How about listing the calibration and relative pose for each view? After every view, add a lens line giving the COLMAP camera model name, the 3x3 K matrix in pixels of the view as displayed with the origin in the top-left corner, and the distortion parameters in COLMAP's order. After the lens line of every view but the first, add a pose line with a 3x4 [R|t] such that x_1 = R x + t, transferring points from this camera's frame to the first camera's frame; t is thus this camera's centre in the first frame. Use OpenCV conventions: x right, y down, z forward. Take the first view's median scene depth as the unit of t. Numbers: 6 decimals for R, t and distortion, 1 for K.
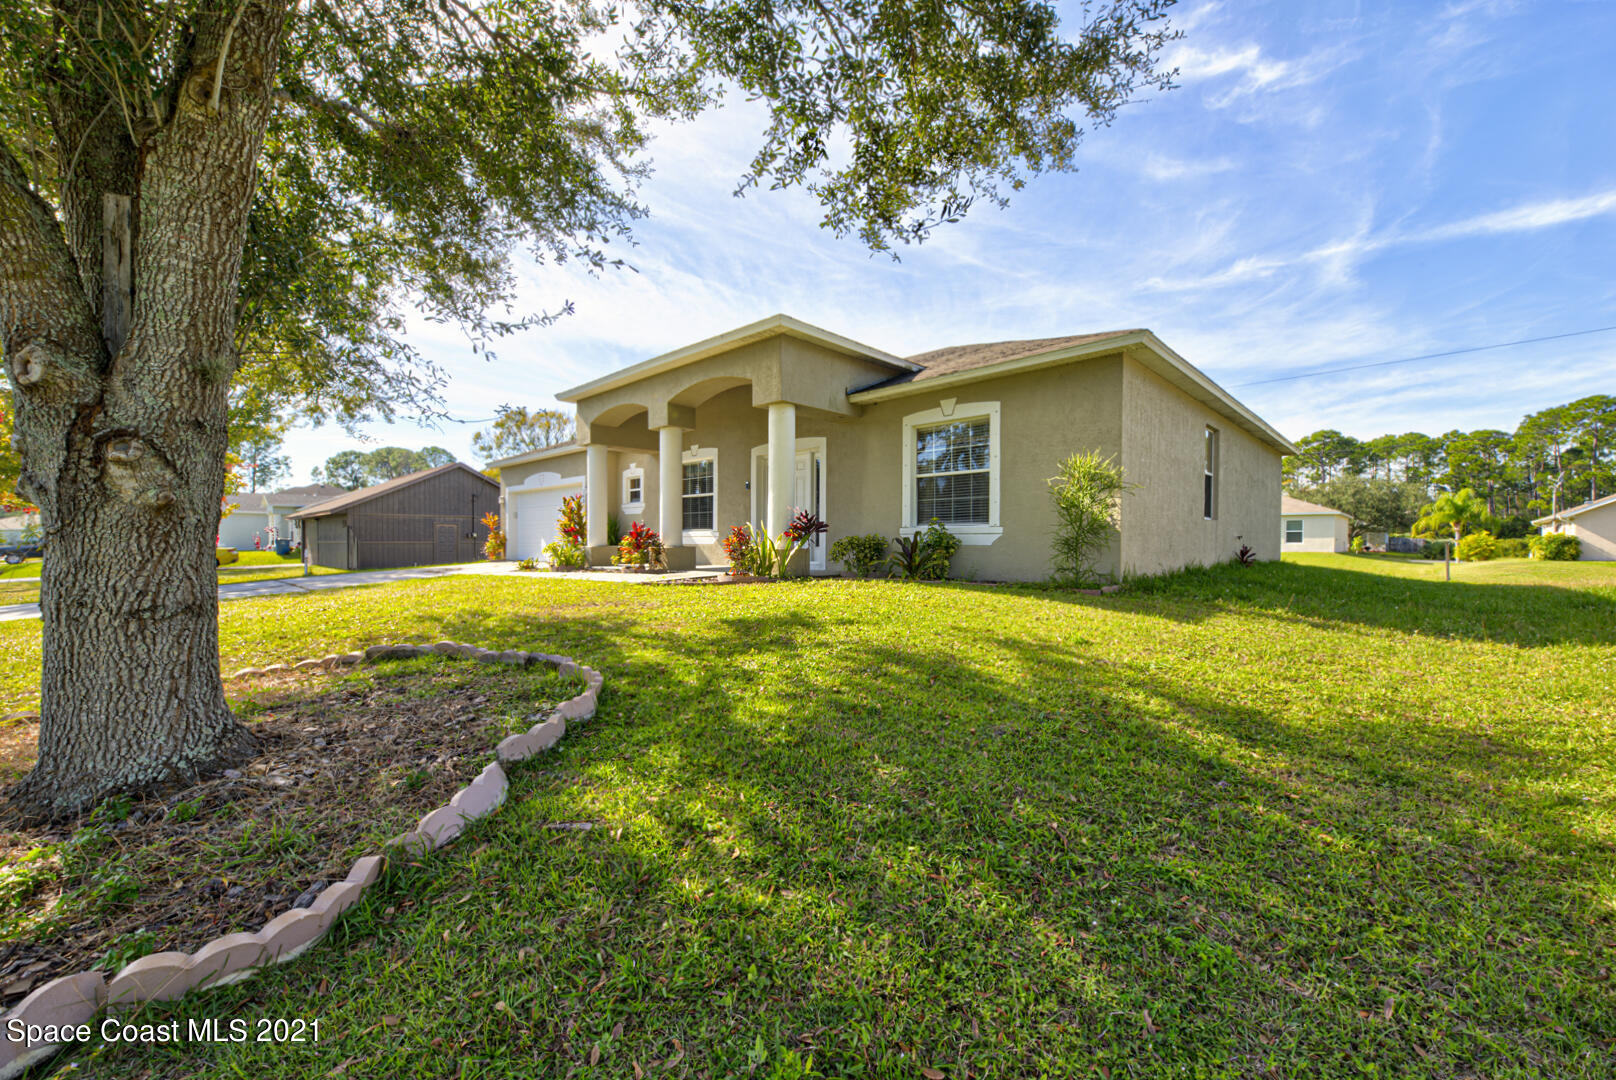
lens RADIAL K [[631.8, 0, 786.0], [0, 631.8, 563.5], [0, 0, 1]] dist [0.026065, -0.000837]
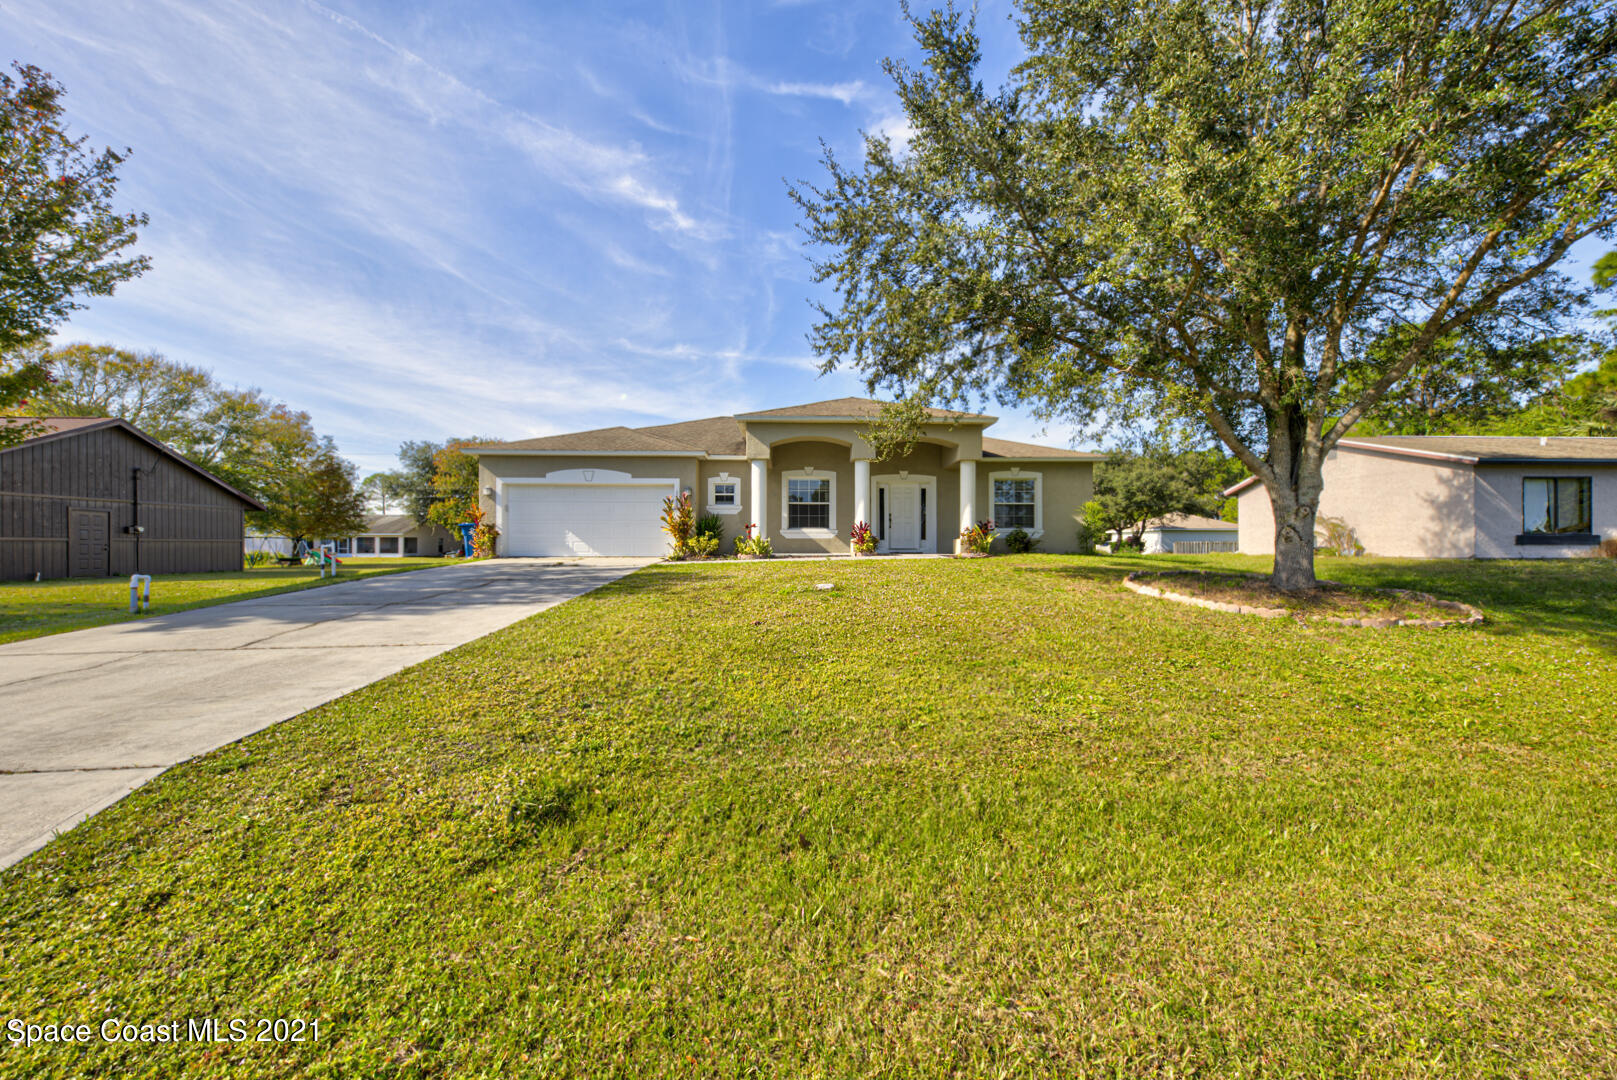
lens RADIAL K [[554.1, 0, 802.0], [0, 554.1, 541.5], [0, 0, 1]] dist [0.021746, -0.004081]
pose [[0.675826, 0.001375, 0.737060, -0.273175], [0.028392, 0.999207, -0.027898, 0.002504], [-0.736514, 0.039781, 0.675252, 0.049760]]
